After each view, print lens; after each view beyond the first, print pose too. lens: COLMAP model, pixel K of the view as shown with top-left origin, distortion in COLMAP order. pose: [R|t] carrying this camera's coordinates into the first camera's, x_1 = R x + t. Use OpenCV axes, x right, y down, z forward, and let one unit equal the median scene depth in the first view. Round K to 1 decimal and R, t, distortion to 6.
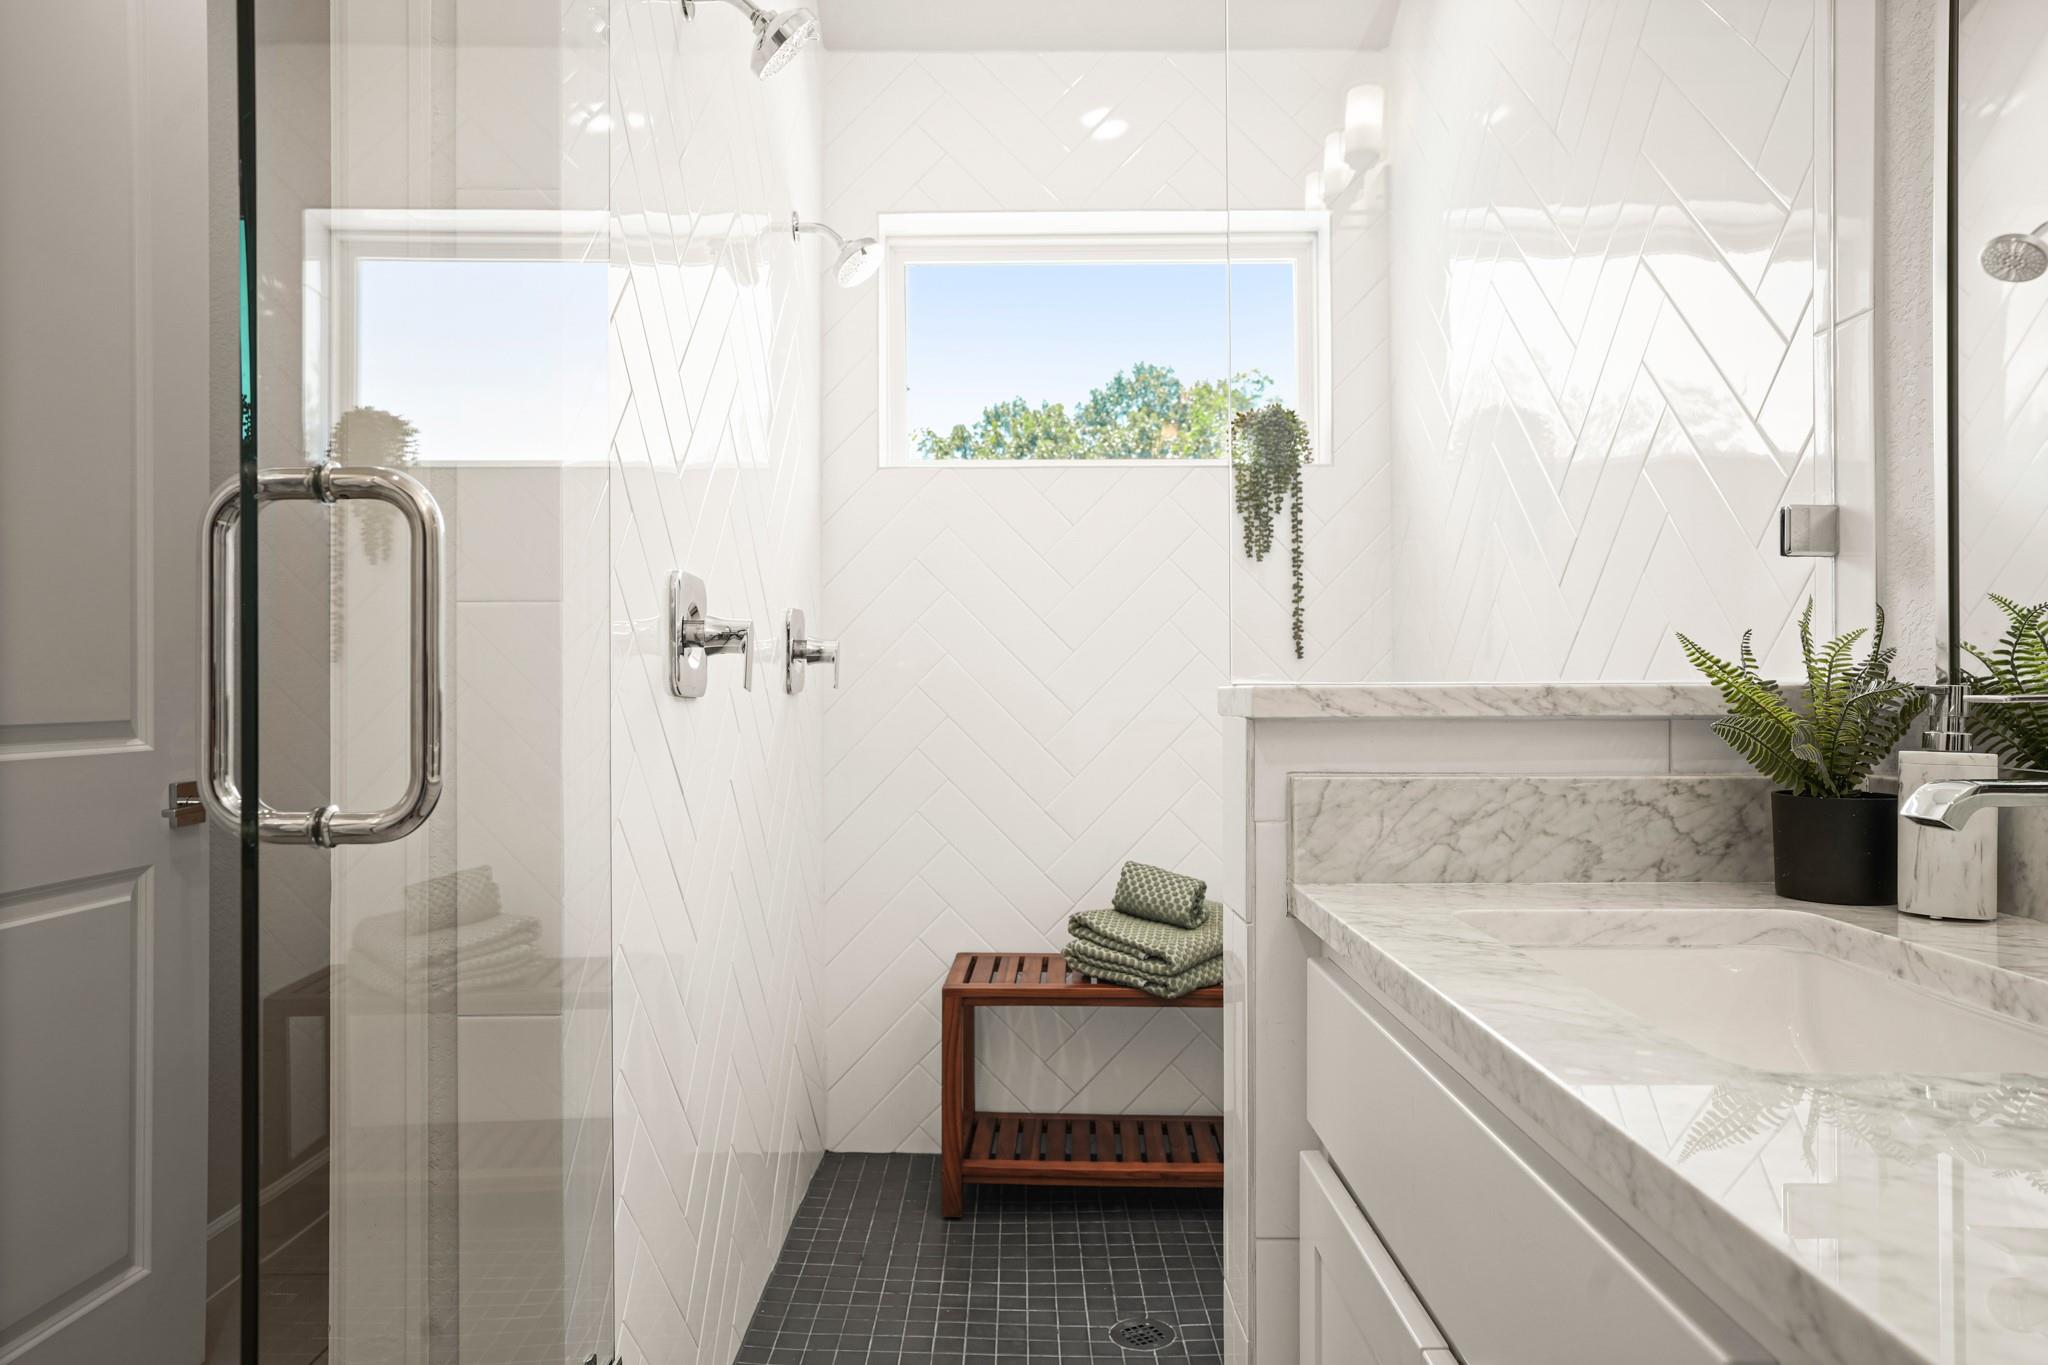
lens RADIAL K [[1319.4, 0, 1028.9], [0, 1319.4, 700.1], [0, 0, 1]] dist [-0.023396, 0.030828]
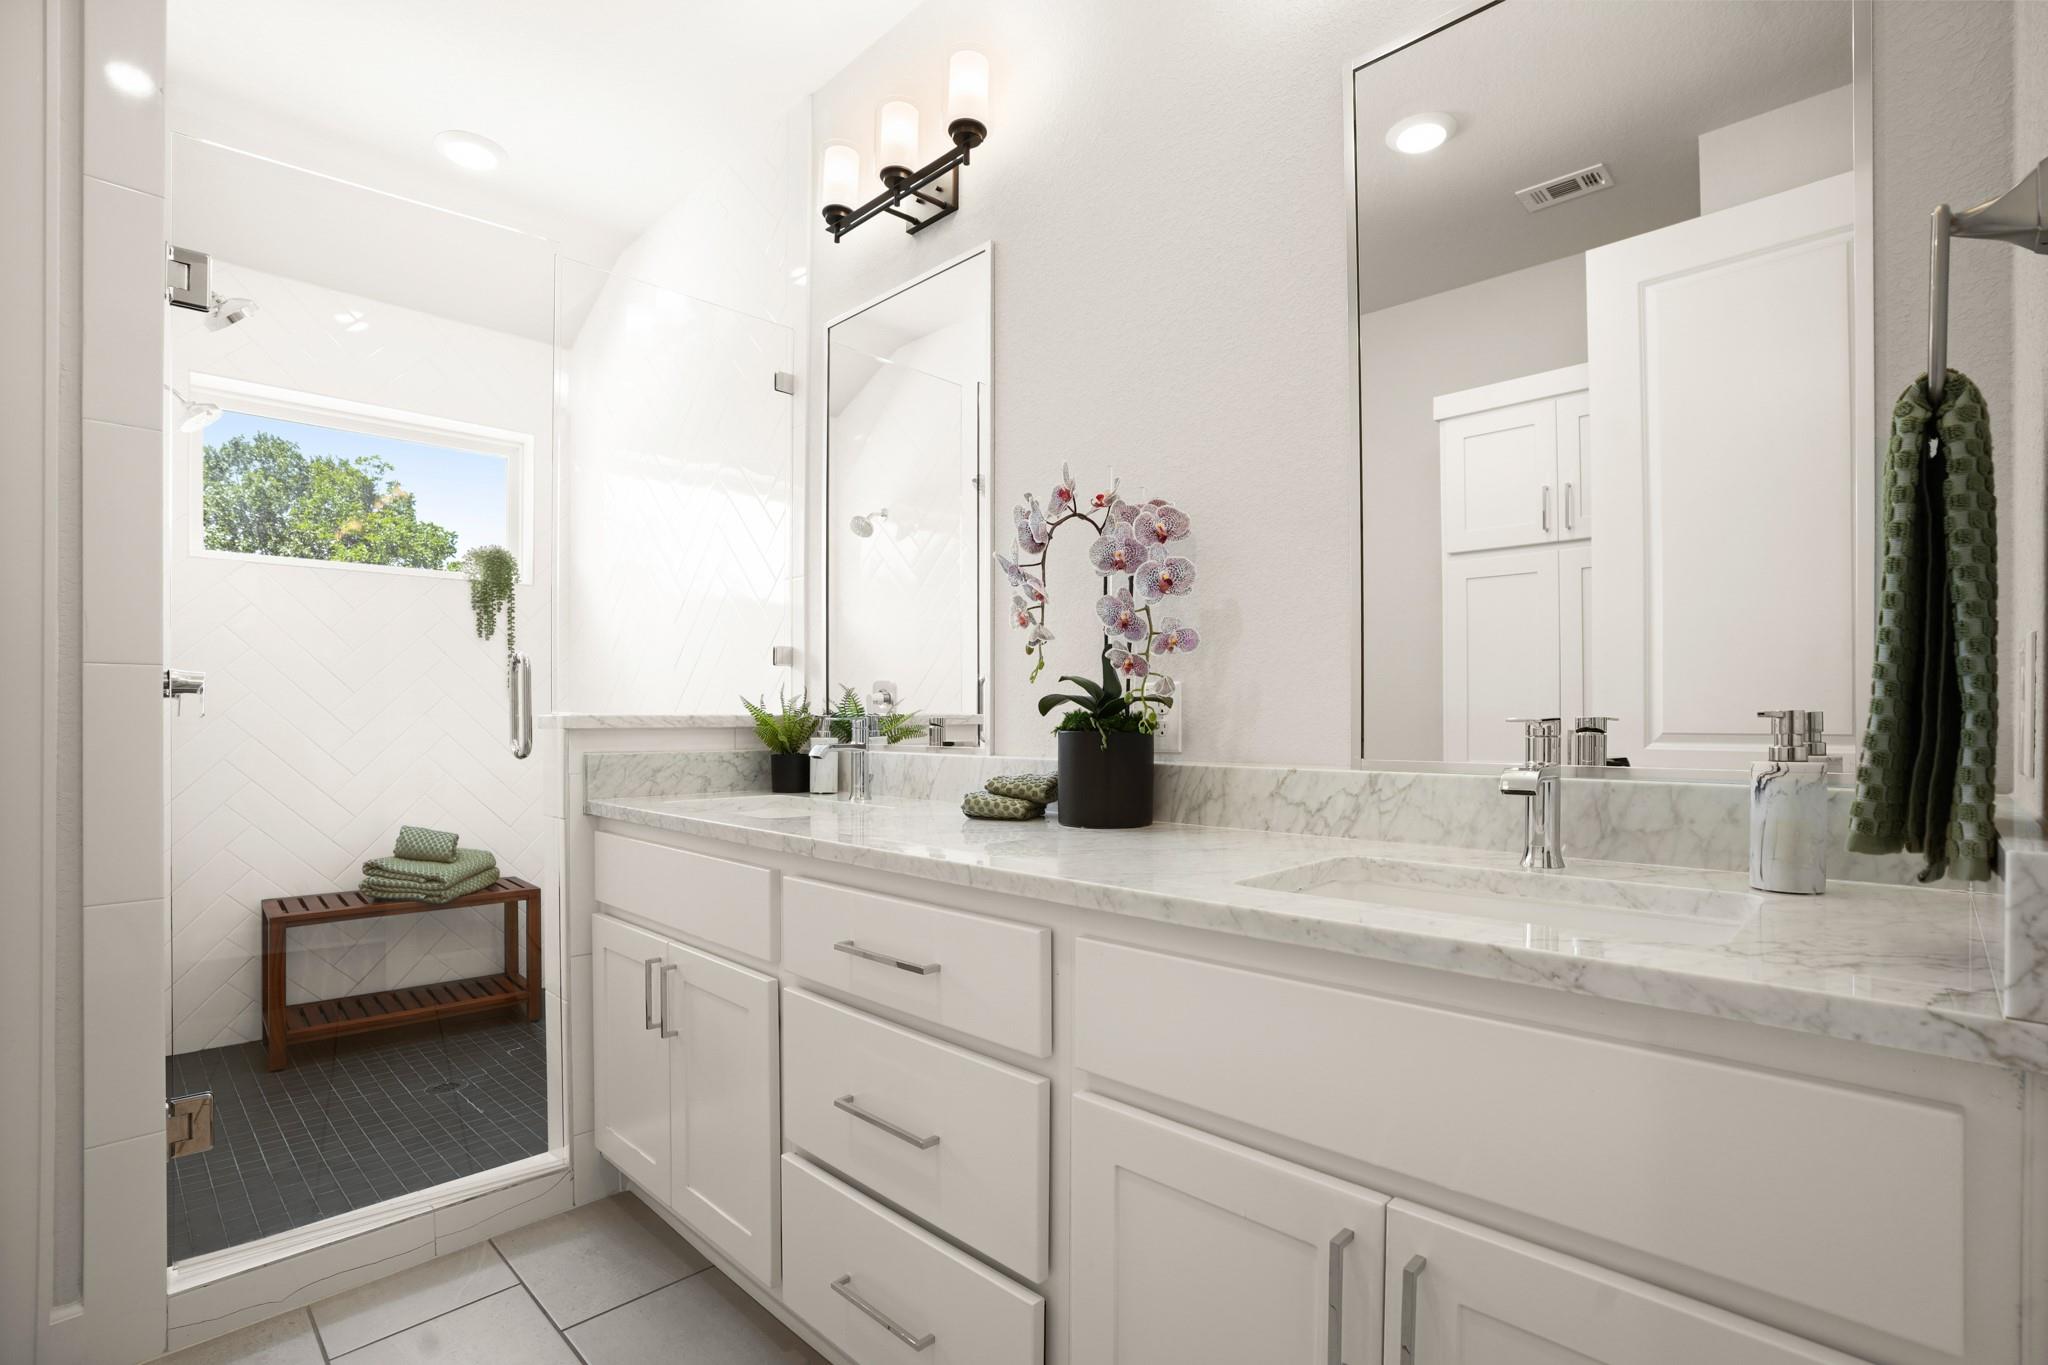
lens RADIAL K [[956.1, 0, 1024.0], [0, 956.1, 682.5], [0, 0, 1]] dist [-0.054805, 0.022709]
pose [[0.704553, 0.026611, 0.709153, -0.254479], [0.007303, 0.998972, -0.044742, 0.007070], [-0.709614, 0.036702, 0.703634, -0.415915]]
